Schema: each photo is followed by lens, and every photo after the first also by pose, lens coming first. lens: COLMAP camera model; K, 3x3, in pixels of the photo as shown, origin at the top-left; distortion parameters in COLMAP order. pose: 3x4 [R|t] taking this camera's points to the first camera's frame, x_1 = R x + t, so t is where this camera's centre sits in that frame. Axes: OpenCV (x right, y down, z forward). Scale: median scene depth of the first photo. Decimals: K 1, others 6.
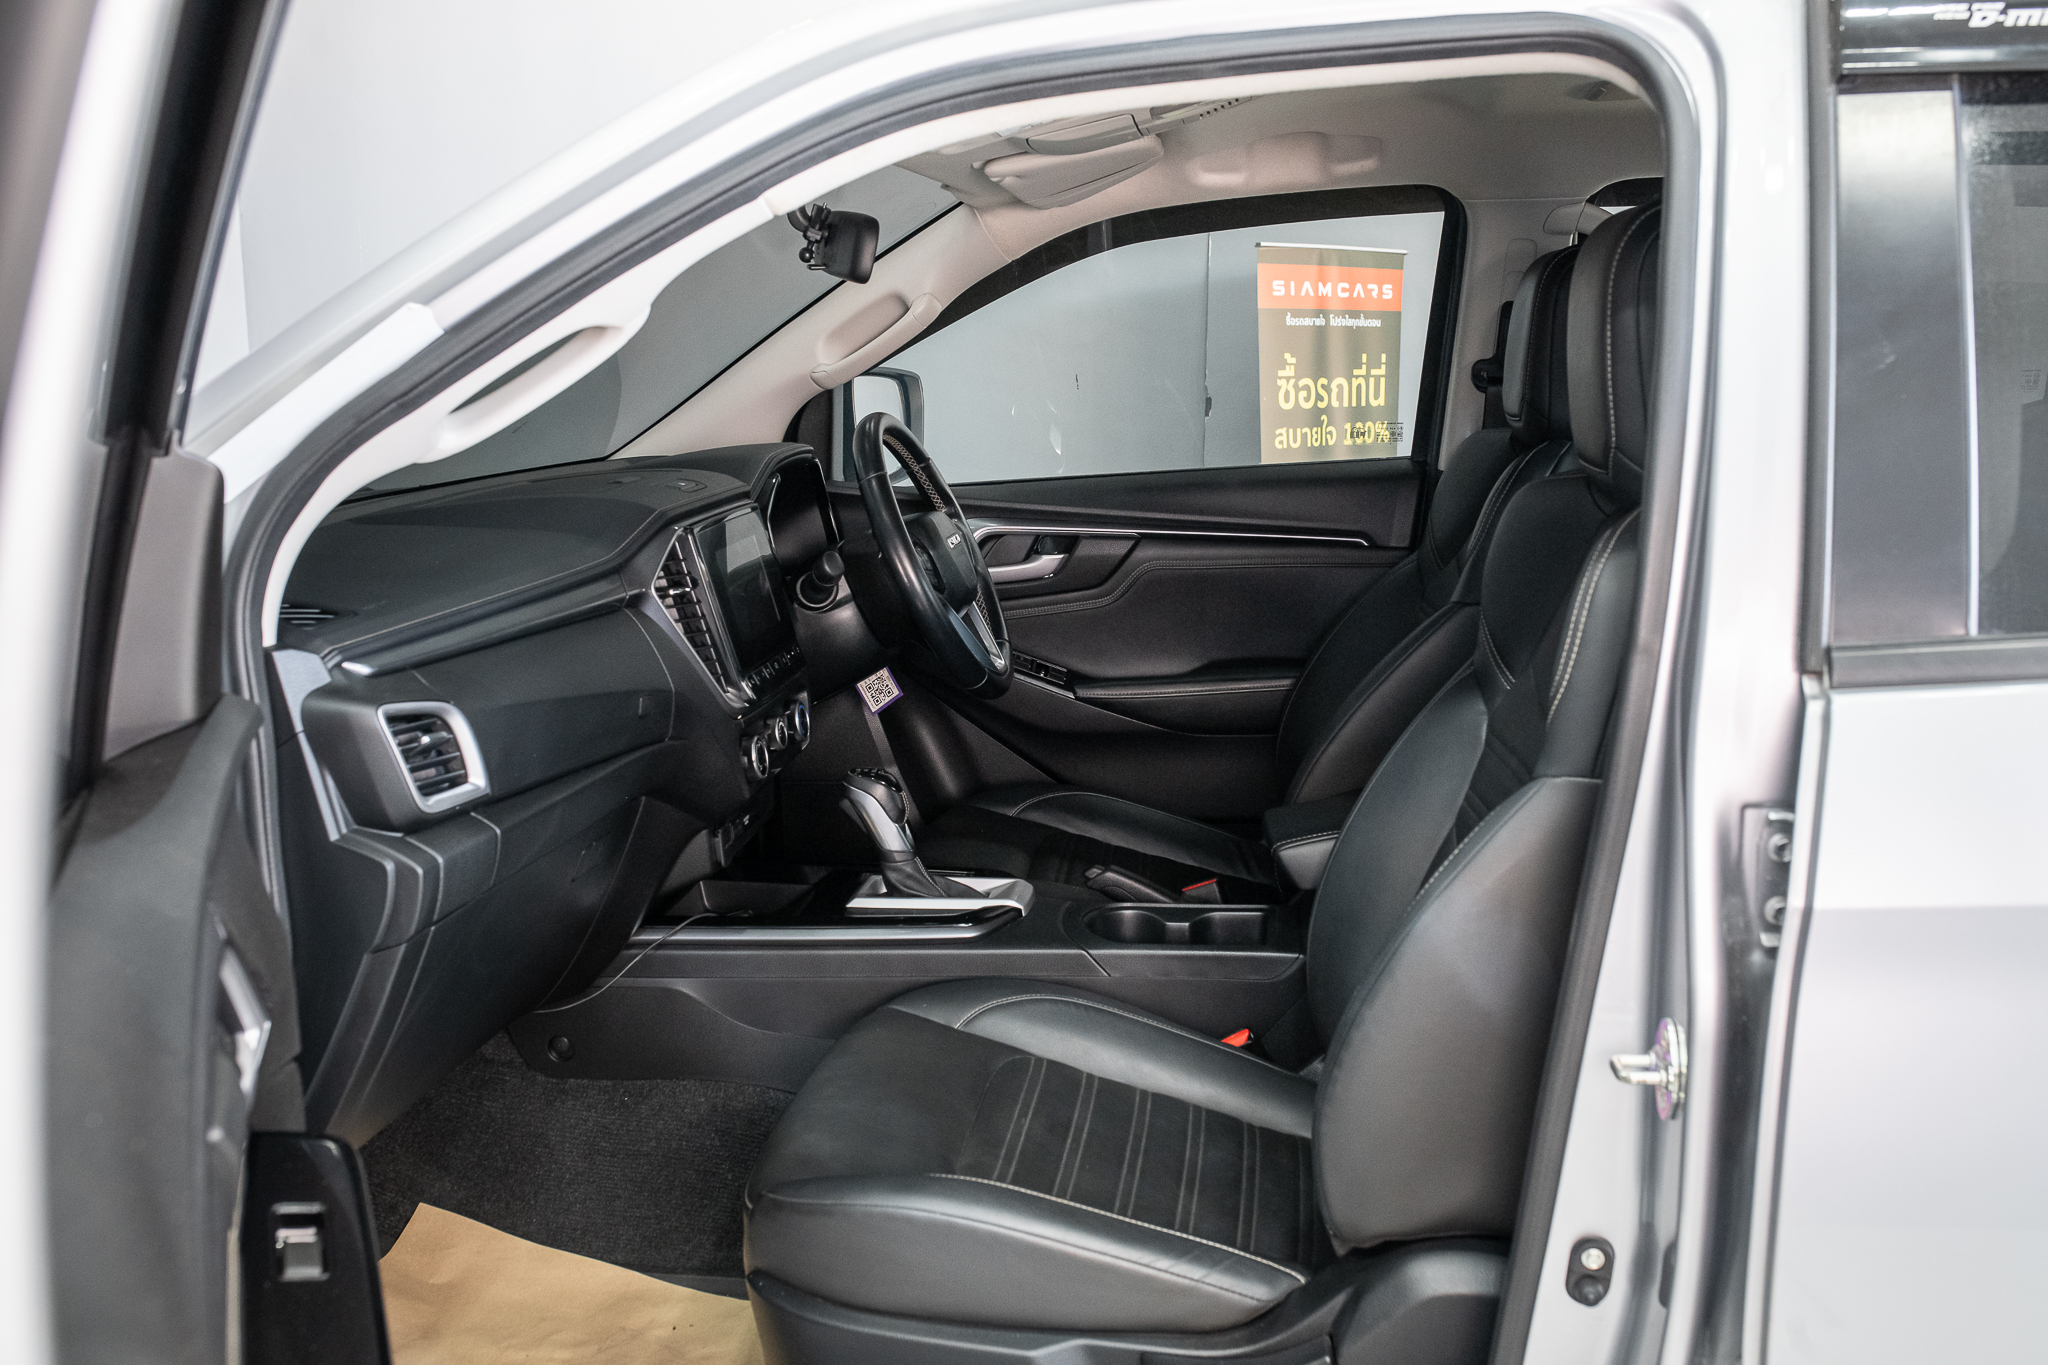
lens RADIAL K [[1969.5, 0, 1024.0], [0, 1969.5, 682.5], [0, 0, 1]] dist [-0.058510, -0.009131]
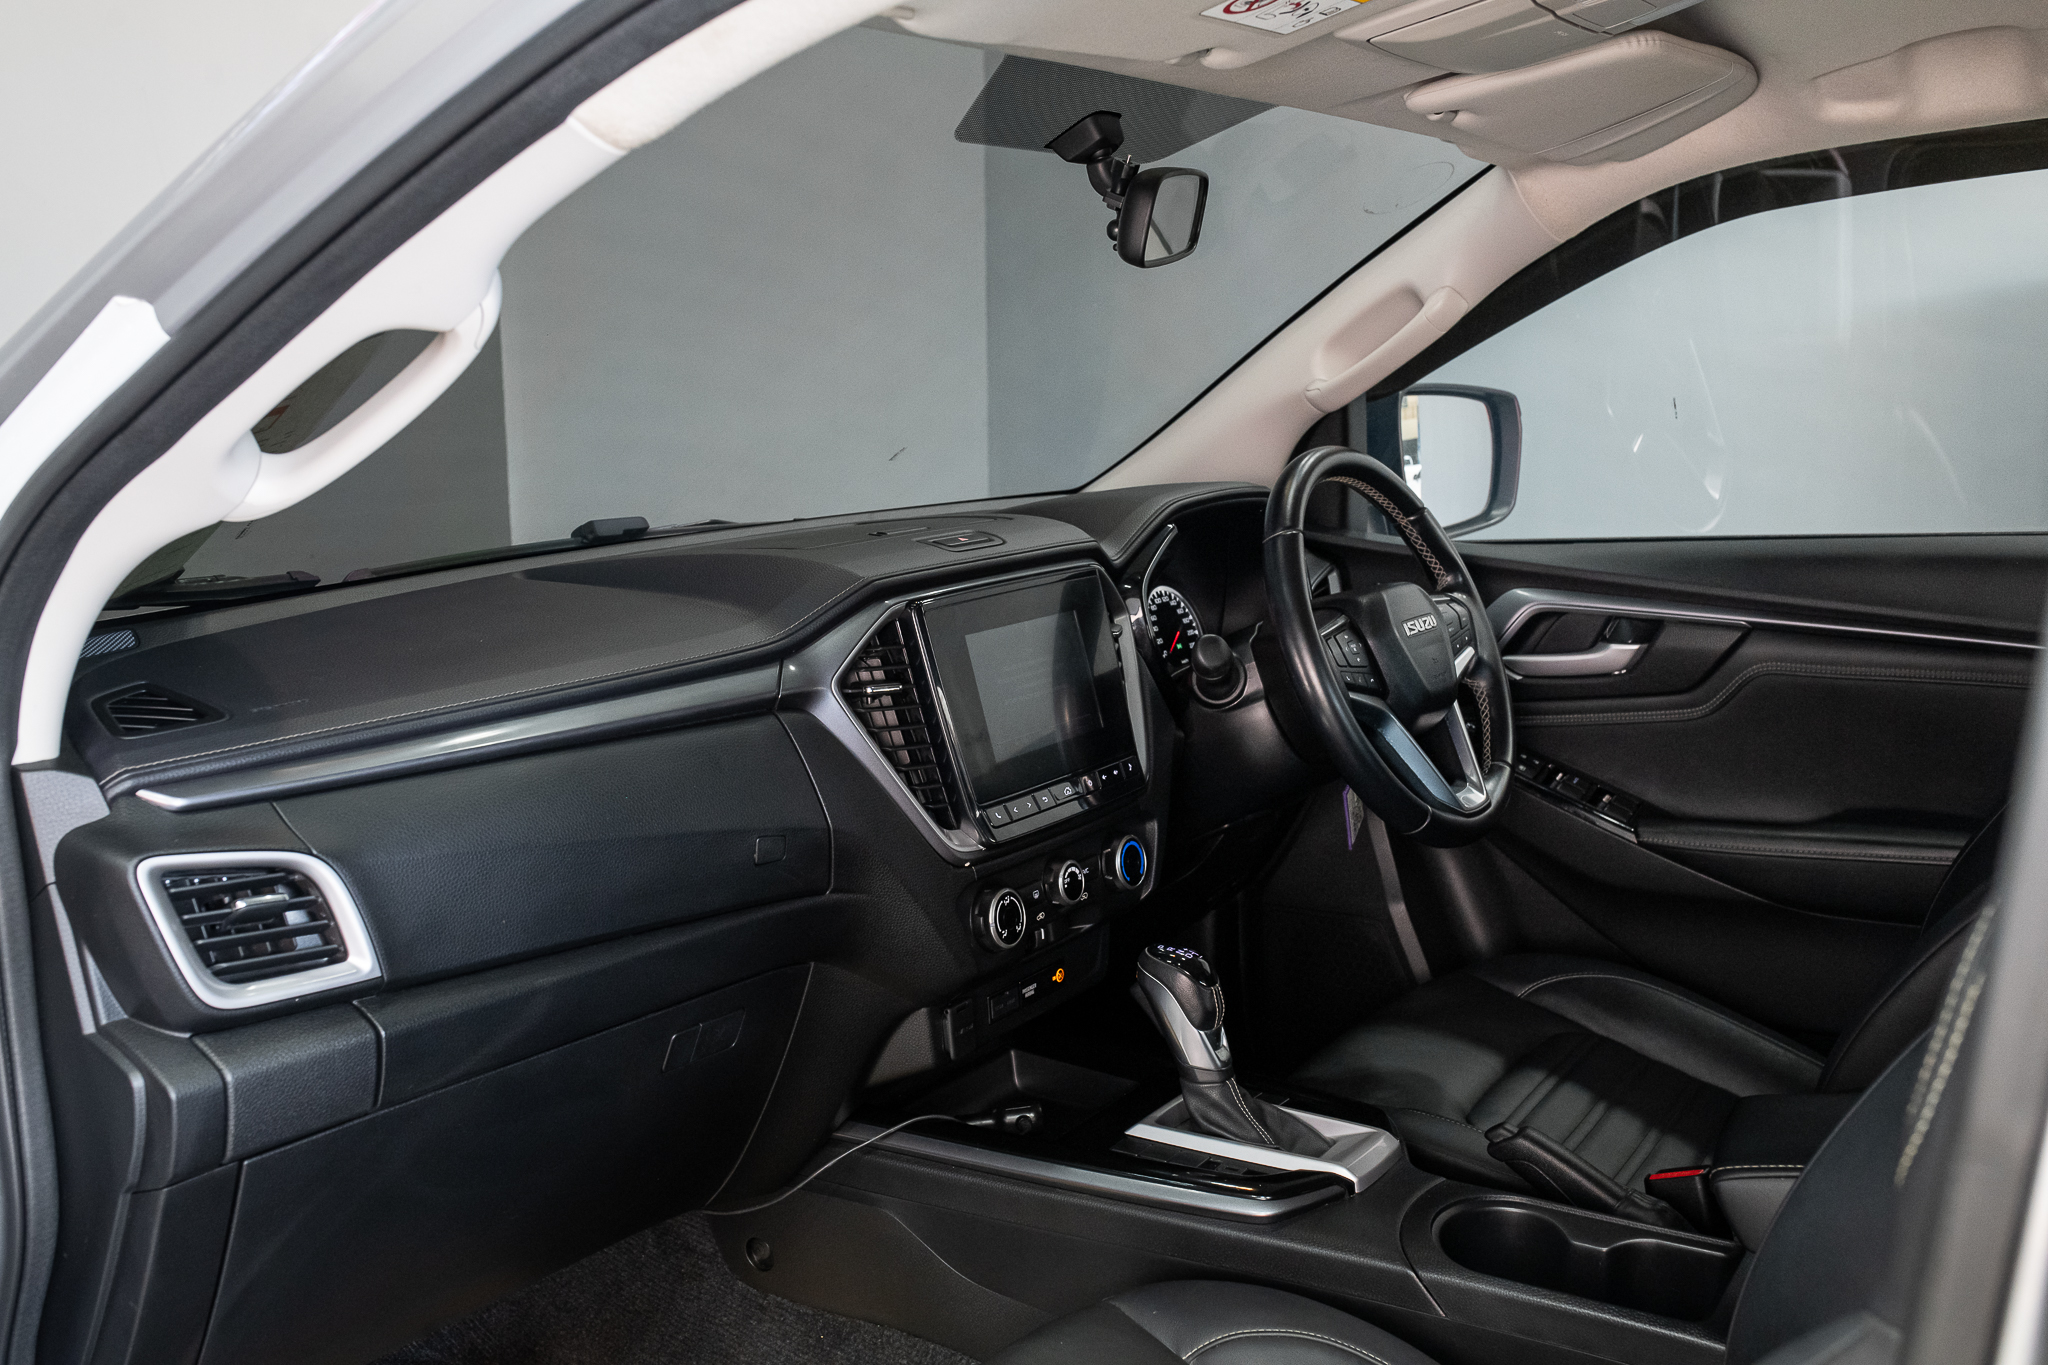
lens RADIAL K [[1969.5, 0, 1024.0], [0, 1969.5, 682.5], [0, 0, 1]] dist [-0.058510, -0.009131]
pose [[0.897956, 0.075042, -0.433640, 0.175415], [-0.077005, 0.996945, 0.013065, -0.057407], [0.433296, 0.021661, 0.900991, 0.329573]]
